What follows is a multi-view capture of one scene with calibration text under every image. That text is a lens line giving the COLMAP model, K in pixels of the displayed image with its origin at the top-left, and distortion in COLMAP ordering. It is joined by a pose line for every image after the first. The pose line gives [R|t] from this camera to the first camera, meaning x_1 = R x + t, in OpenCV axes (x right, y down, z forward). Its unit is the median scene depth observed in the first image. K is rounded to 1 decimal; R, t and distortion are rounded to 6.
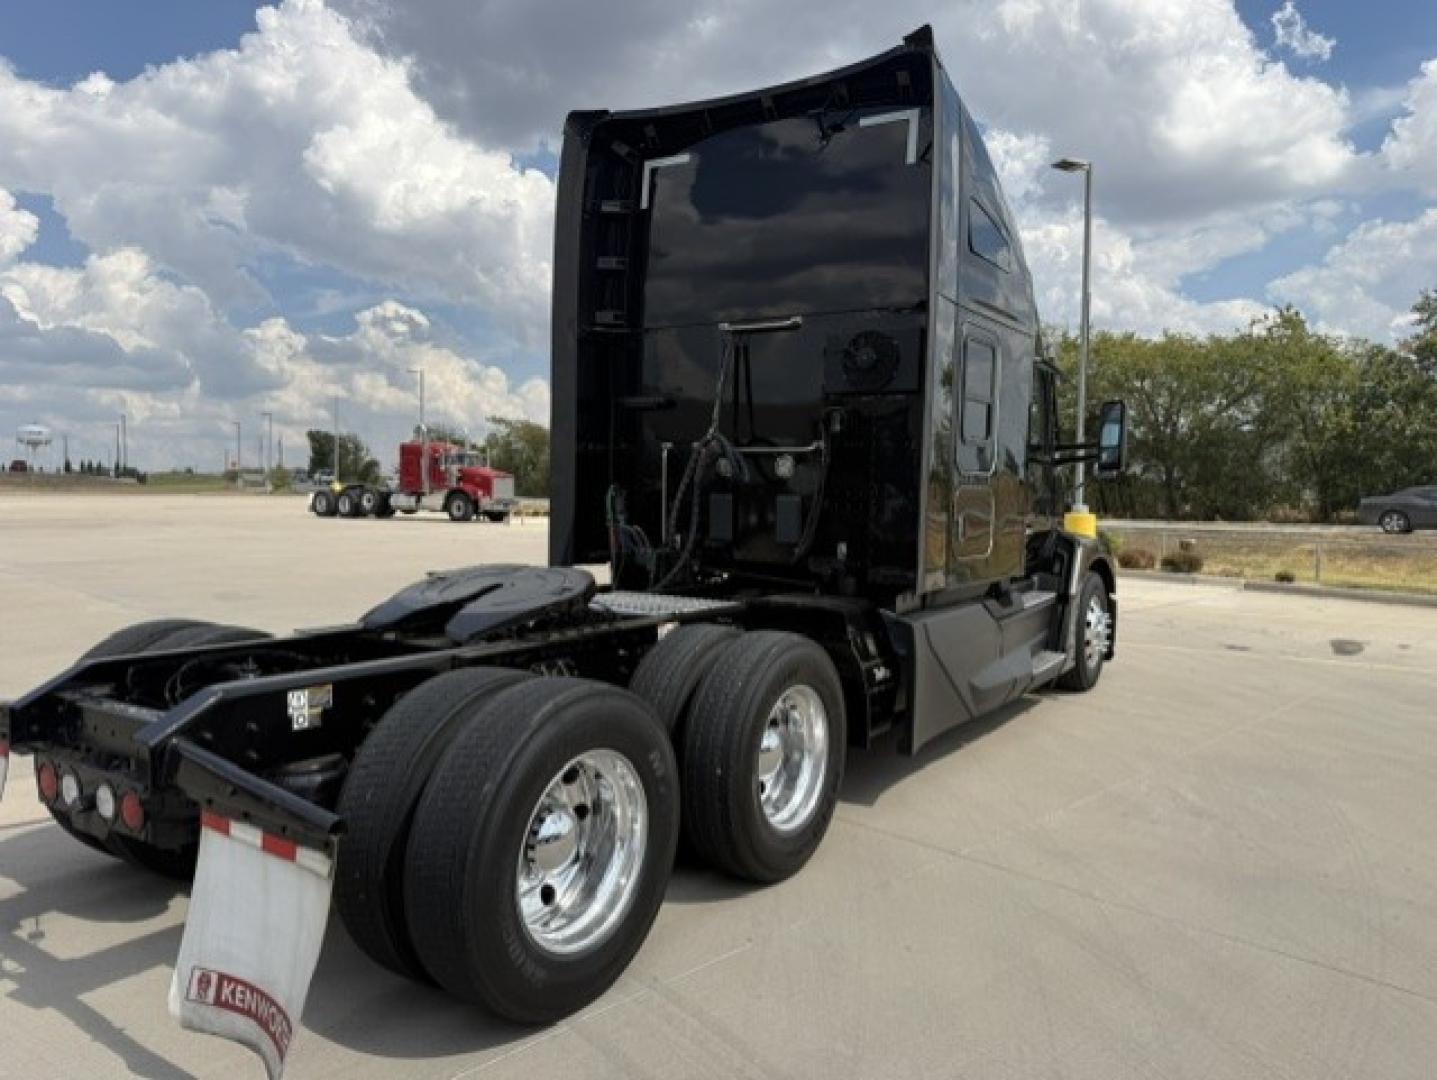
lens RADIAL K [[1036.9, 0, 718.5], [0, 1036.9, 540.0], [0, 0, 1]] dist [-0.008954, -0.003237]
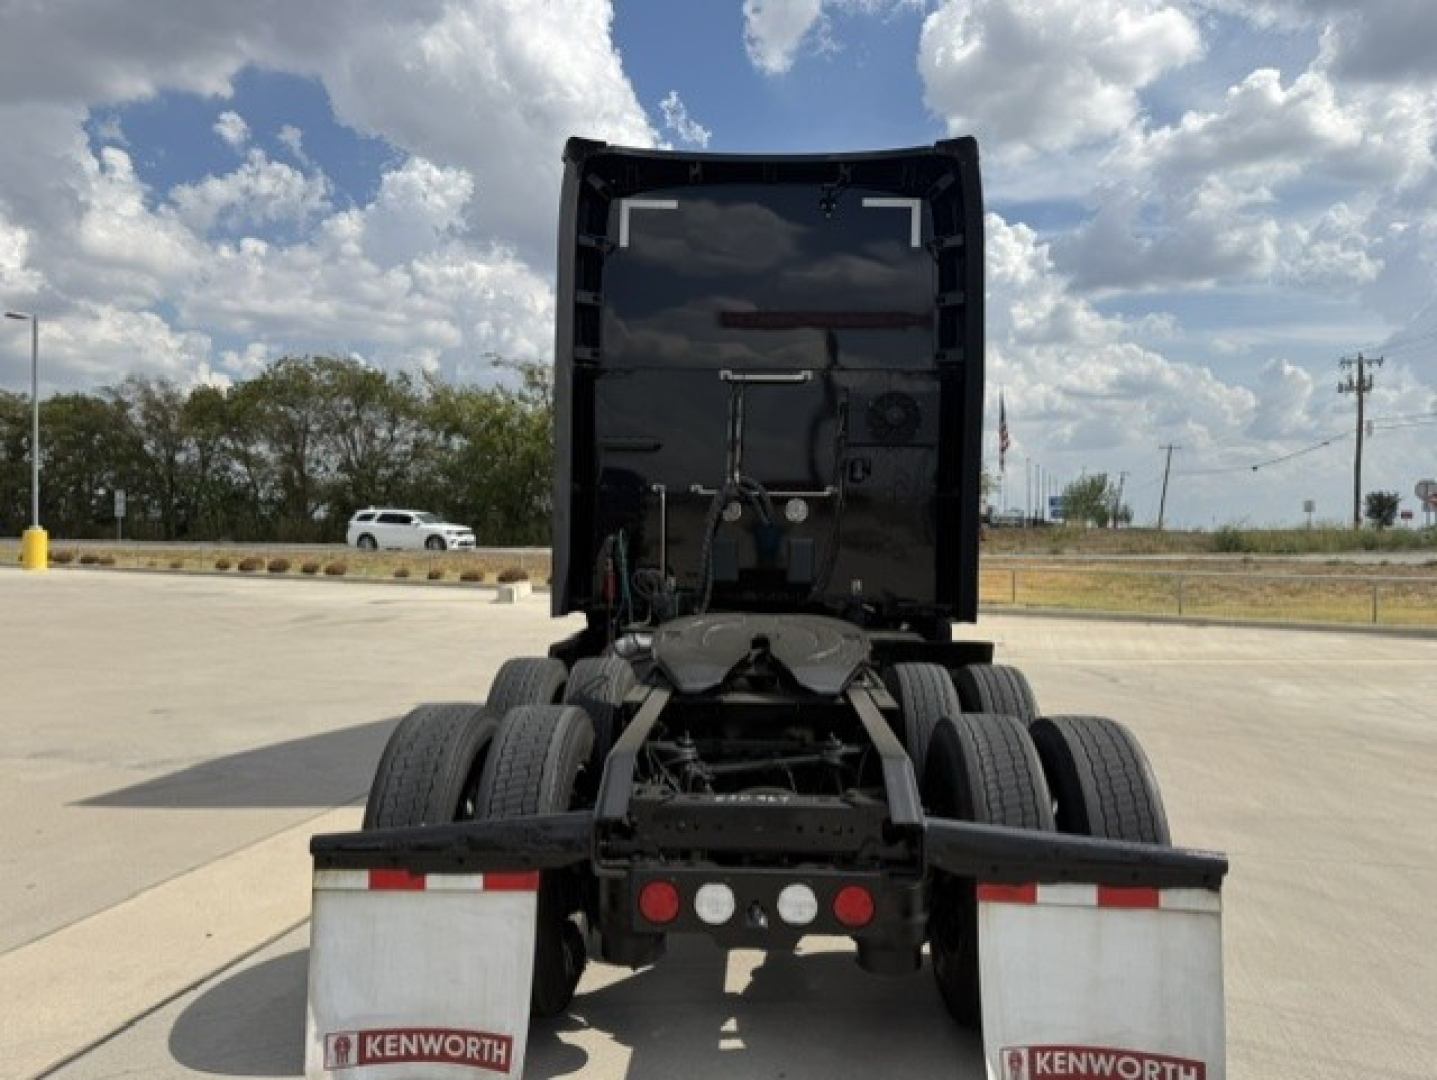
lens RADIAL K [[1036.9, 0, 718.5], [0, 1036.9, 540.0], [0, 0, 1]] dist [-0.008954, -0.003237]
pose [[0.857282, -0.012686, 0.514690, -0.632017], [0.026608, 0.999452, -0.019684, -0.025514], [-0.514159, 0.030570, 0.857150, 0.151578]]
